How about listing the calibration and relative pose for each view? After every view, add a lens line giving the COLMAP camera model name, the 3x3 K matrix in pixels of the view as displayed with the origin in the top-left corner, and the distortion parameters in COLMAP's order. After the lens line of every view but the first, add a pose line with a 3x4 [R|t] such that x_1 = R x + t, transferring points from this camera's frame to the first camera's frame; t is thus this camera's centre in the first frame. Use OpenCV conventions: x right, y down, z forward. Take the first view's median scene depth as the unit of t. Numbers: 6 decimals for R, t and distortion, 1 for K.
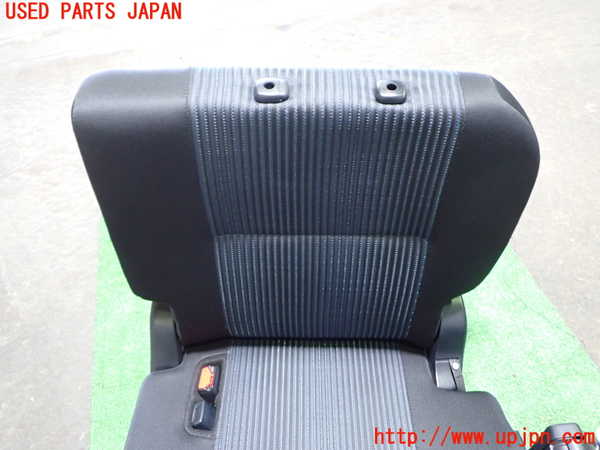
lens RADIAL K [[507.4, 0, 302.1], [0, 507.4, 227.7], [0, 0, 1]] dist [0.023230, -0.017200]
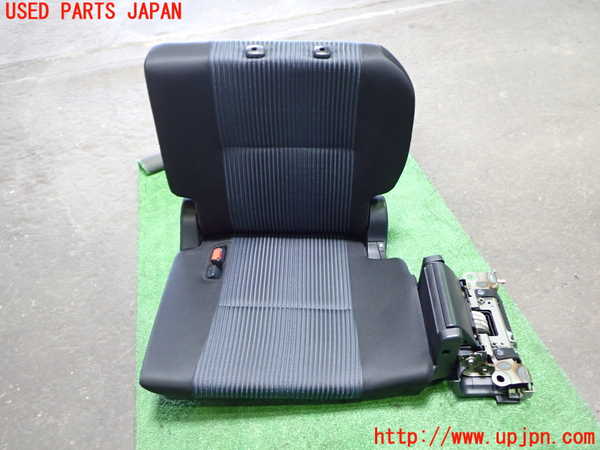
lens RADIAL K [[507.4, 0, 304.0], [0, 507.4, 231.2], [0, 0, 1]] dist [0.023230, -0.017200]
pose [[0.999912, 0.000949, -0.013222, 0.090700], [-0.001678, 0.998471, -0.055249, 0.309379], [0.013149, 0.055266, 0.998385, -0.509381]]
